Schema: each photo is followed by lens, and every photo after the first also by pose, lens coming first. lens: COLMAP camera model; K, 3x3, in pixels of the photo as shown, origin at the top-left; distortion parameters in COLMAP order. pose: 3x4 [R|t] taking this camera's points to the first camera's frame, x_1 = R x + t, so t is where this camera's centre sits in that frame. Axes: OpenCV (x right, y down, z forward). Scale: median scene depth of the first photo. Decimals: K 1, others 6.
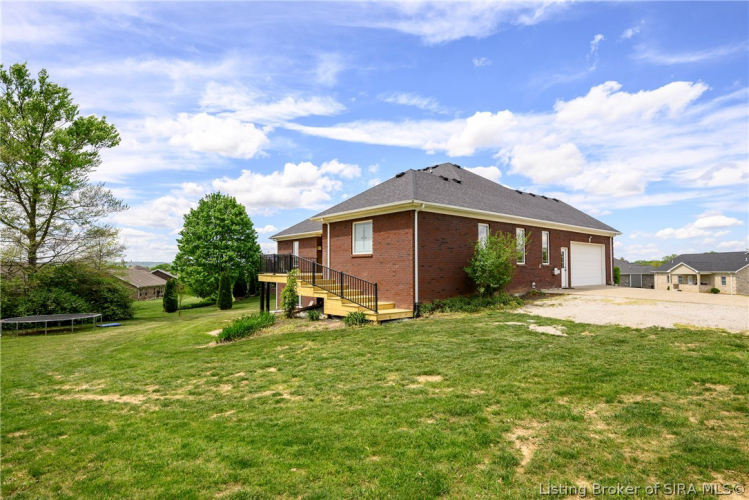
lens RADIAL K [[400.6, 0, 374.3], [0, 400.6, 249.5], [0, 0, 1]] dist [-0.004344, -0.000933]
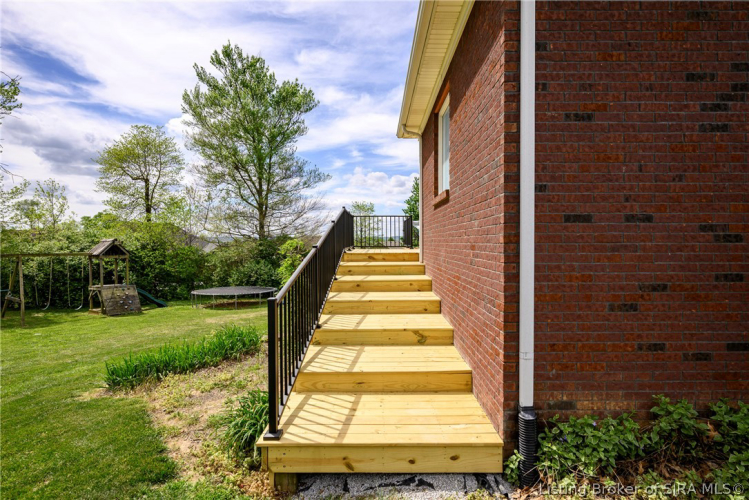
lens RADIAL K [[400.6, 0, 378.2], [0, 400.6, 249.4], [0, 0, 1]] dist [-0.004344, -0.000933]
pose [[0.762947, 0.012518, -0.646340, 0.081752], [0.030683, 0.997985, 0.055547, 0.020287], [0.645733, -0.062211, 0.761025, 0.377136]]
